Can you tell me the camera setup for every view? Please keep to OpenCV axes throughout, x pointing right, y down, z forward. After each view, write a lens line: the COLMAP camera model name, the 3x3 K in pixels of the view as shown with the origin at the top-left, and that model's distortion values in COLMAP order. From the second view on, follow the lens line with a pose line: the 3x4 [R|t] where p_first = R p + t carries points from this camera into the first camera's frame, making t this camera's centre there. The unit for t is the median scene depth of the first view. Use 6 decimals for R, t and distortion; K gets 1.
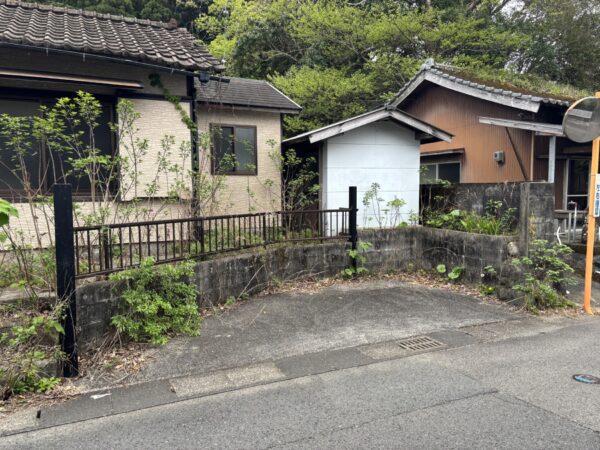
lens RADIAL K [[454.2, 0, 299.6], [0, 454.2, 225.5], [0, 0, 1]] dist [0.008545, -0.016784]
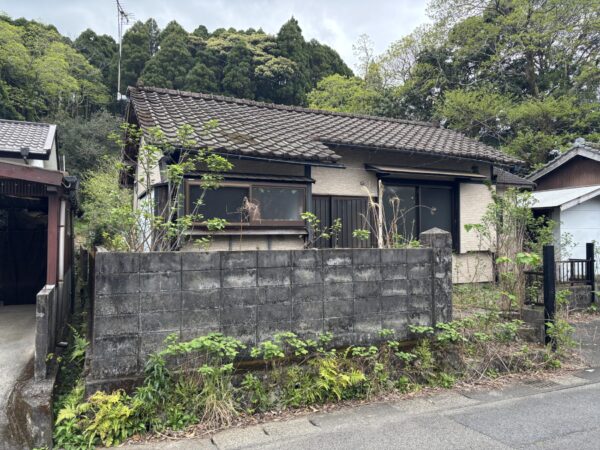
lens RADIAL K [[454.2, 0, 300.8], [0, 454.2, 224.8], [0, 0, 1]] dist [0.008545, -0.016784]
pose [[0.999321, 0.003124, -0.036699, -0.676608], [-0.007138, 0.993934, -0.109749, 0.012954], [0.036133, 0.109937, 0.993282, -0.361307]]
